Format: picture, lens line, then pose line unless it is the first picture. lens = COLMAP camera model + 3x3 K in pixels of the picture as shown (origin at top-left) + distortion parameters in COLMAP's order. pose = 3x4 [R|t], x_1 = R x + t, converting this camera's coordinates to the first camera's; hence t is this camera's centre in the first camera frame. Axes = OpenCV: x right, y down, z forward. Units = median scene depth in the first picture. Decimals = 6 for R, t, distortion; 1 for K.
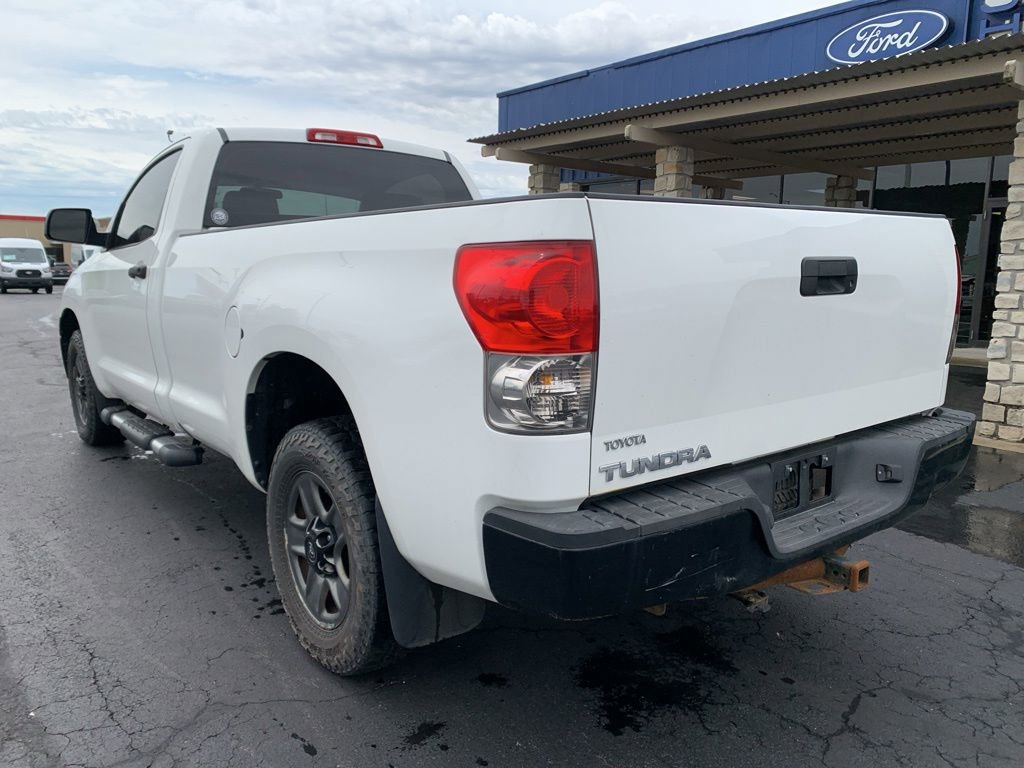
lens RADIAL K [[800.5, 0, 529.5], [0, 800.5, 381.1], [0, 0, 1]] dist [0.037995, 0.000454]
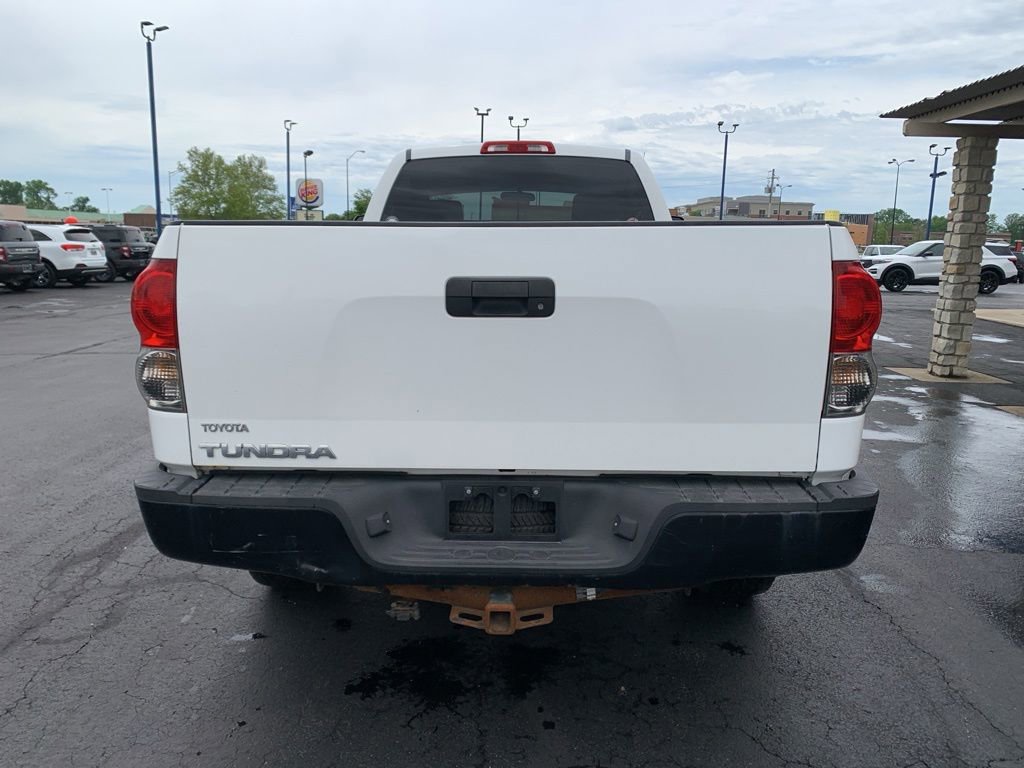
lens RADIAL K [[800.5, 0, 529.5], [0, 800.5, 381.1], [0, 0, 1]] dist [0.037995, 0.000454]
pose [[0.763005, 0.119517, -0.635247, 0.877850], [-0.106066, 0.992586, 0.059349, -0.080240], [0.637631, 0.022095, 0.770025, 0.265164]]
